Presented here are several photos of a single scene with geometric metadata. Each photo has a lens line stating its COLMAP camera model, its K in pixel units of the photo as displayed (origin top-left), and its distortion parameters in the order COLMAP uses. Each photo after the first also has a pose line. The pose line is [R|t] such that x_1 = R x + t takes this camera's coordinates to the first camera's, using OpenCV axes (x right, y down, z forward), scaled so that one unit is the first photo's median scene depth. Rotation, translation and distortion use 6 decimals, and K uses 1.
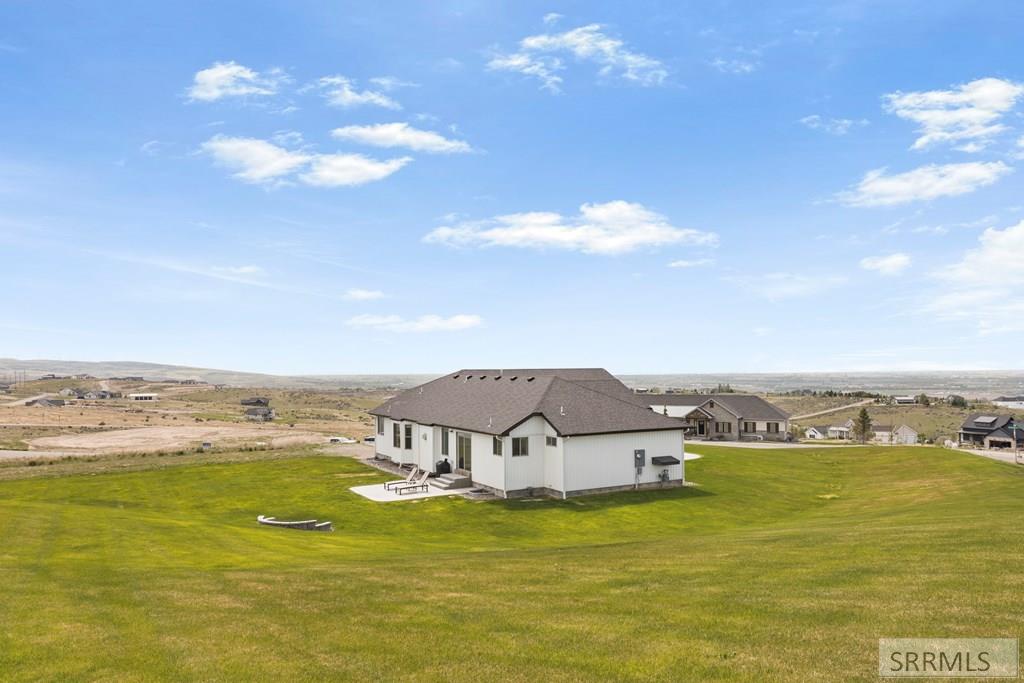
lens RADIAL K [[757.0, 0, 512.0], [0, 757.0, 341.5], [0, 0, 1]] dist [0.005650, 0.000012]
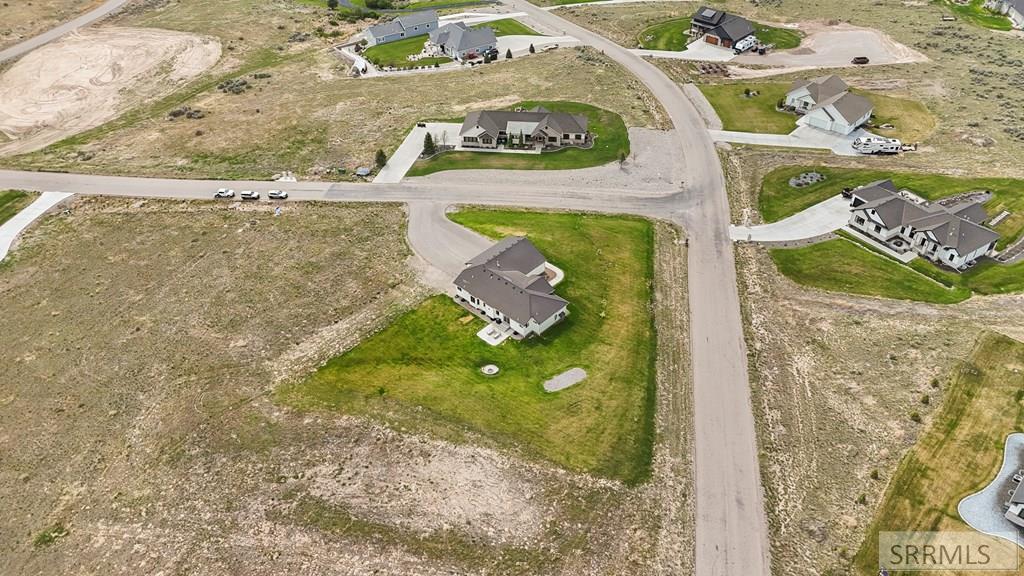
lens RADIAL K [[755.5, 0, 512.0], [0, 755.5, 288.0], [0, 0, 1]] dist [0.096016, -0.106098]
pose [[0.958439, -0.191825, 0.211183, -0.263624], [0.009828, 0.761977, 0.647529, -0.783593], [-0.285129, -0.618542, 0.732194, -0.521456]]
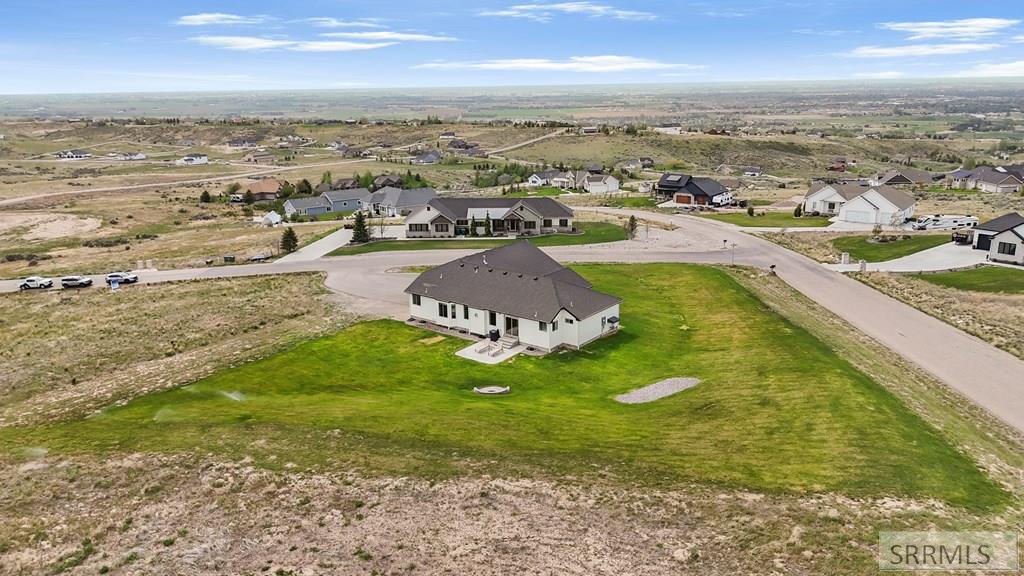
lens RADIAL K [[755.5, 0, 512.0], [0, 755.5, 288.0], [0, 0, 1]] dist [0.096016, -0.106098]
pose [[0.923964, -0.108109, 0.366884, -0.252996], [-0.002059, 0.957803, 0.287418, -0.163443], [-0.382475, -0.266319, 0.884753, -0.207547]]
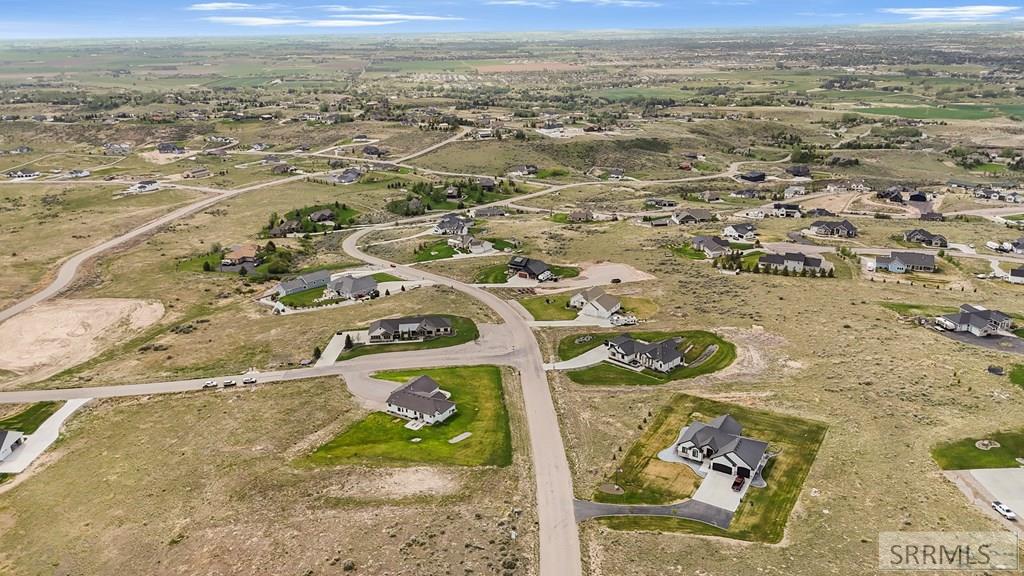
lens RADIAL K [[755.5, 0, 512.0], [0, 755.5, 288.0], [0, 0, 1]] dist [0.096016, -0.106098]
pose [[0.871830, -0.172334, 0.458490, -0.708027], [-0.001422, 0.935166, 0.354207, -1.027896], [-0.489806, -0.309460, 0.815061, -1.382067]]
